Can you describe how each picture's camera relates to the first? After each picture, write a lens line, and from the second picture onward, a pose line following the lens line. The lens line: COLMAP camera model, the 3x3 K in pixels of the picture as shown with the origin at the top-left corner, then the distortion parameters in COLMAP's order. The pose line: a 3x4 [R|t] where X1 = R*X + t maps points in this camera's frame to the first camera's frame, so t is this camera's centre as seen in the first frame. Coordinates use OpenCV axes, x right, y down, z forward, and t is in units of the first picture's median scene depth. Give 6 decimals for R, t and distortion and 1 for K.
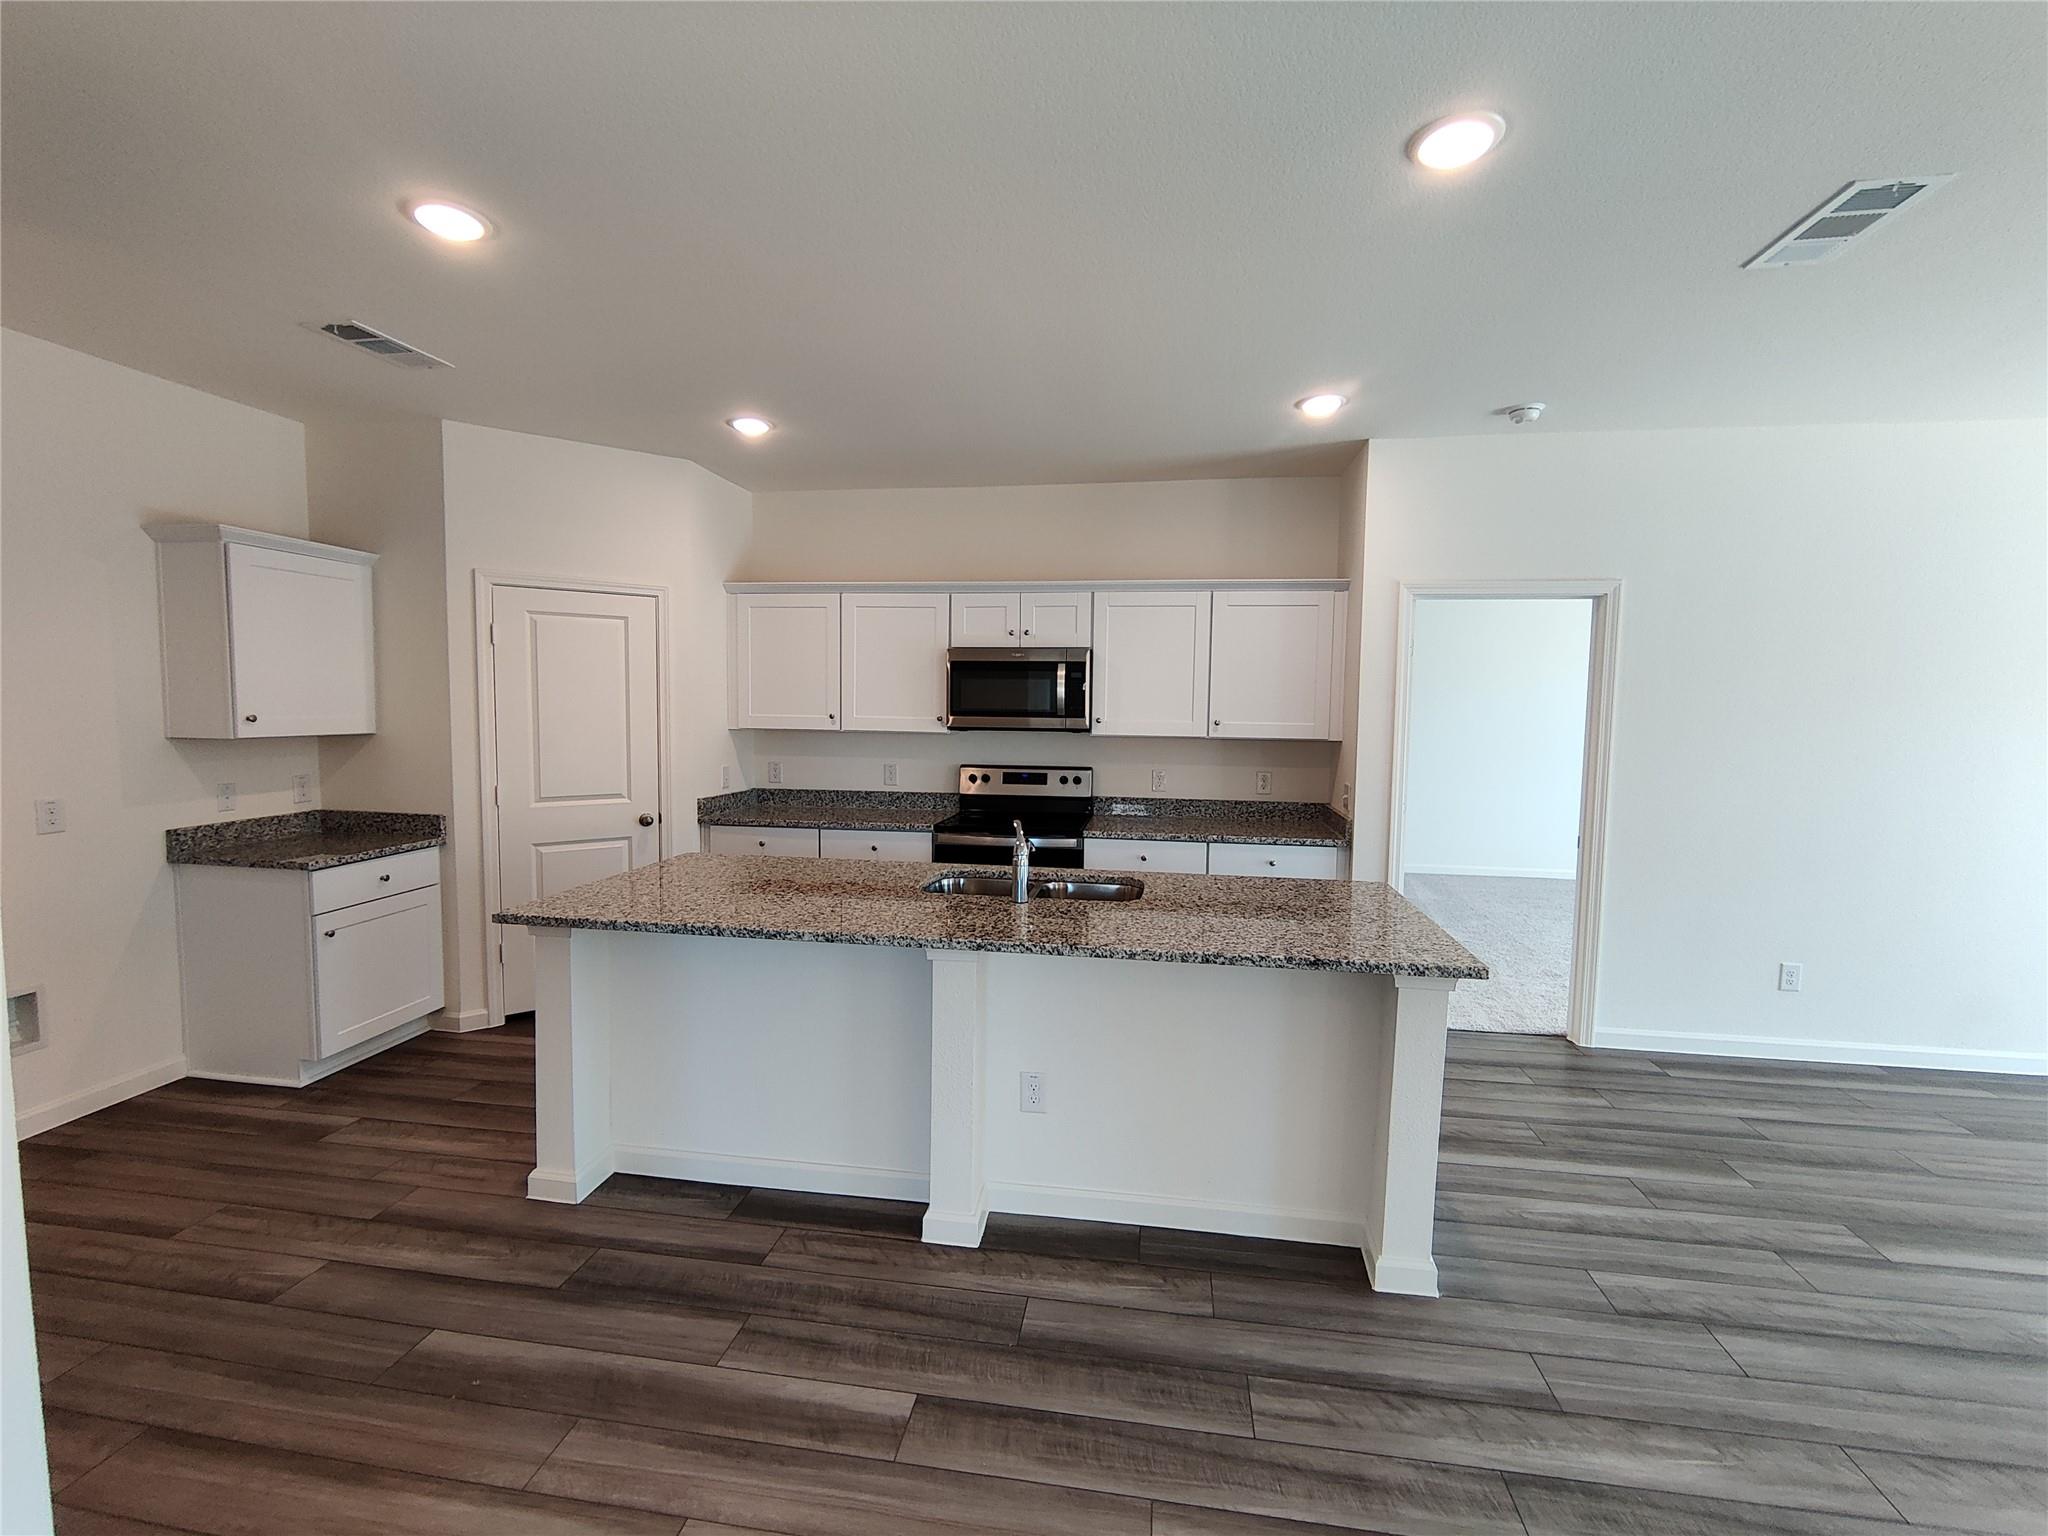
lens RADIAL K [[881.0, 0, 1030.4], [0, 881.0, 764.4], [0, 0, 1]] dist [-0.000925, -0.000209]
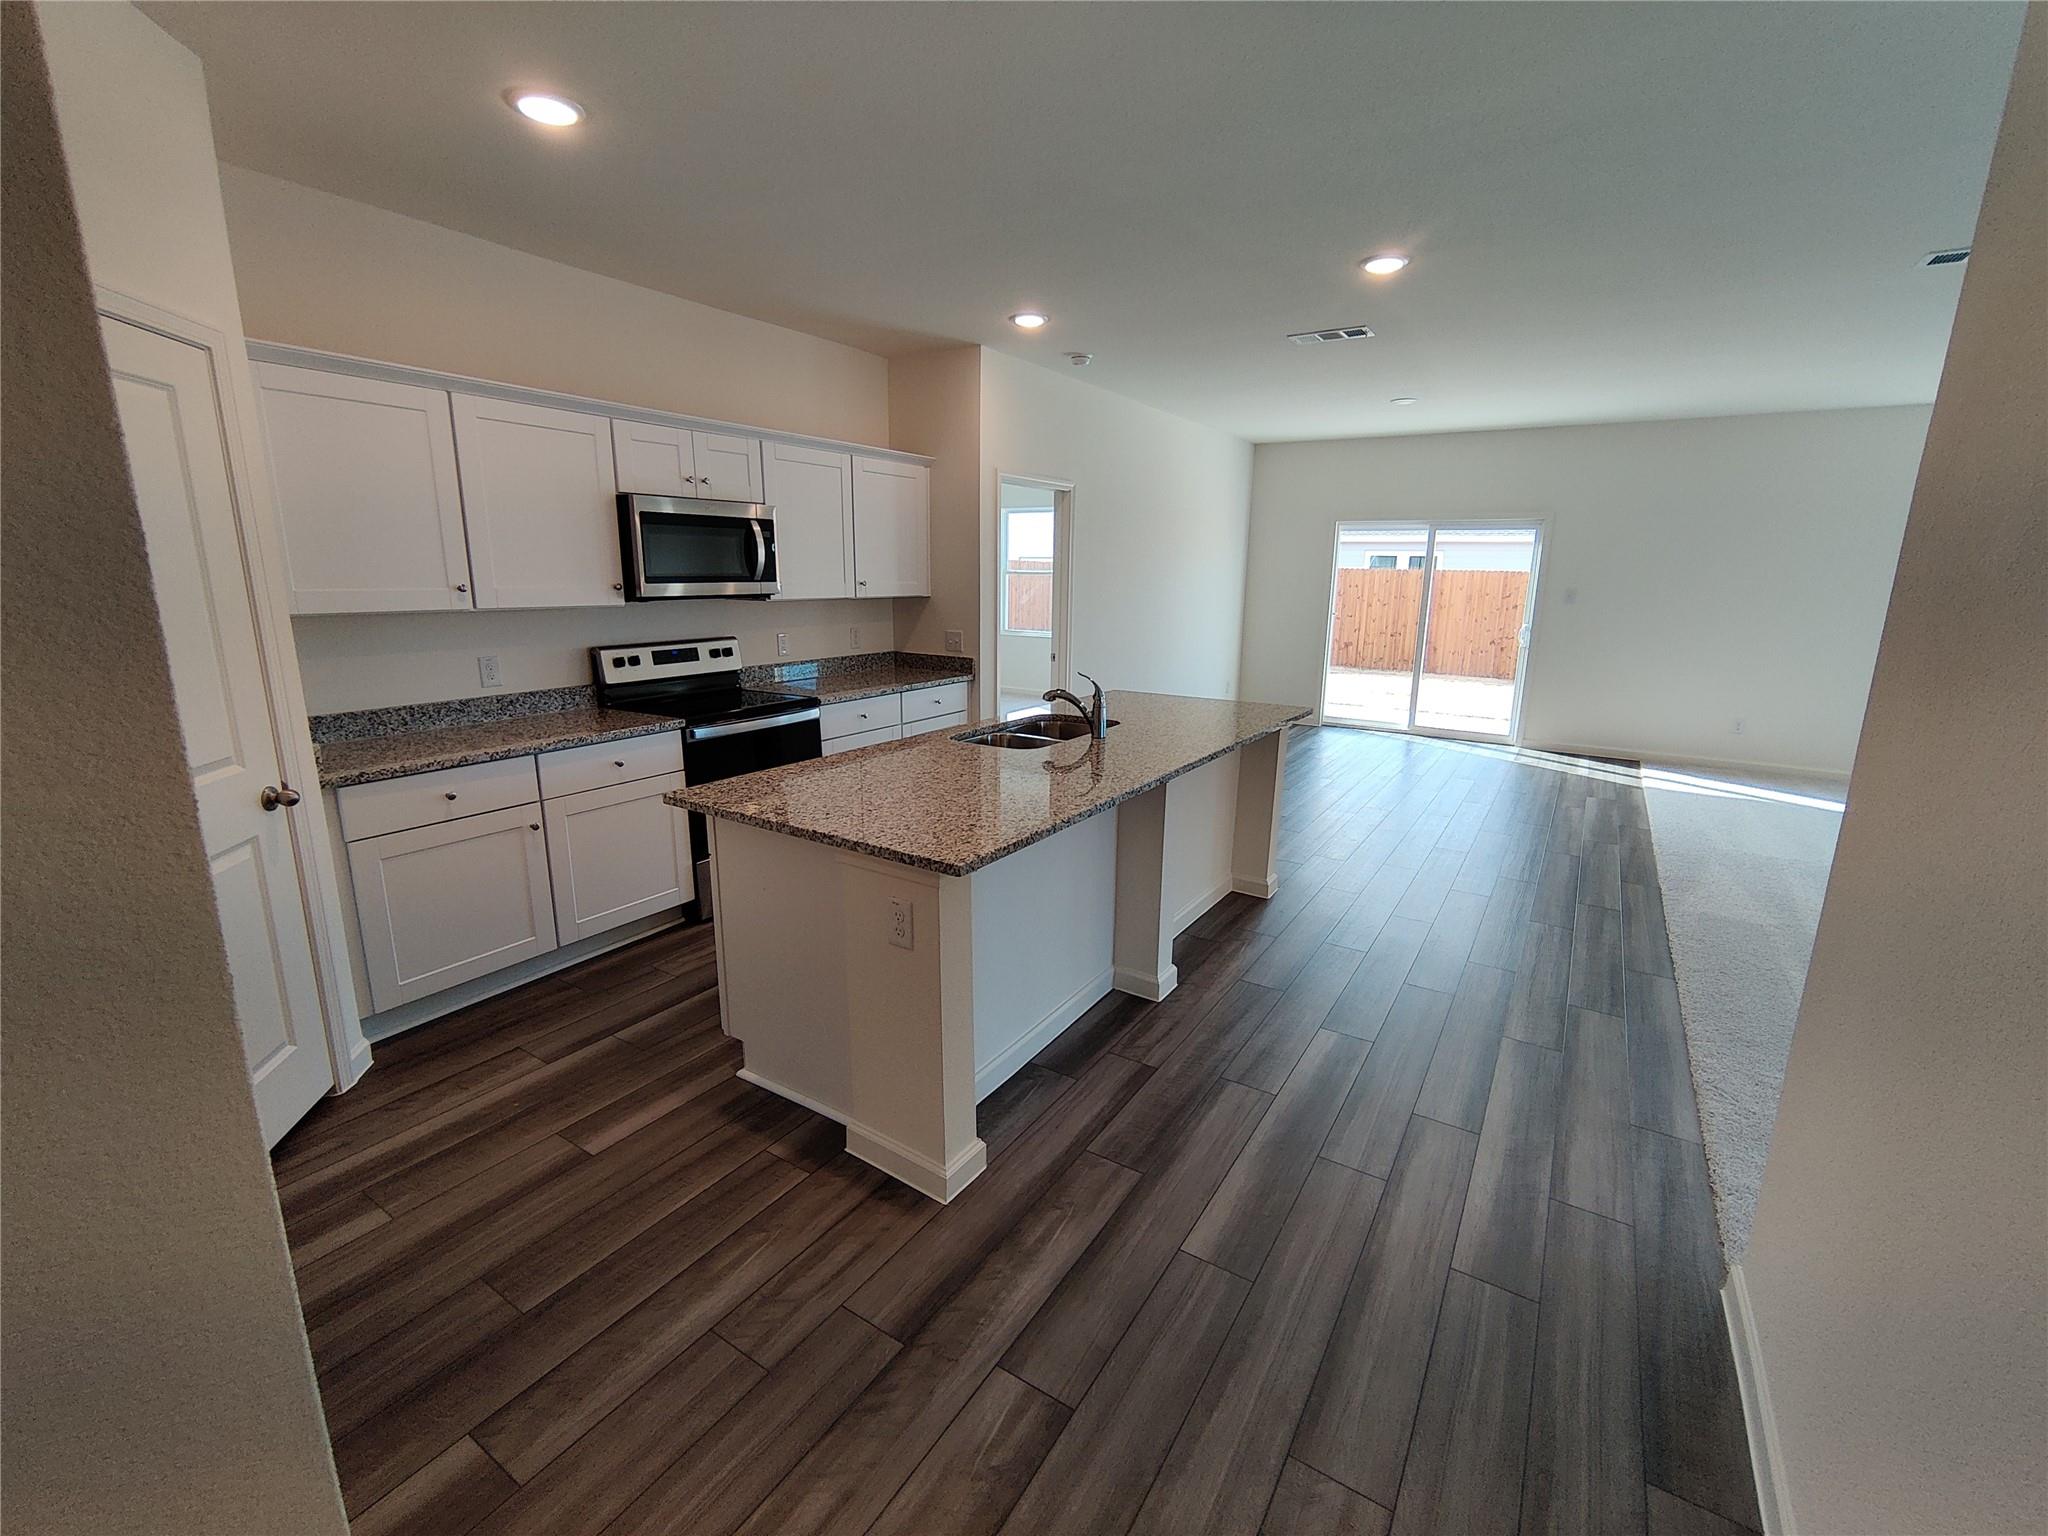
lens RADIAL K [[881.0, 0, 1030.4], [0, 881.0, 764.4], [0, 0, 1]] dist [-0.000925, -0.000209]
pose [[0.405143, -0.207389, 0.890421, -0.698231], [0.060398, 0.977876, 0.200277, -0.033846], [-0.912256, -0.027361, 0.408705, 0.364323]]
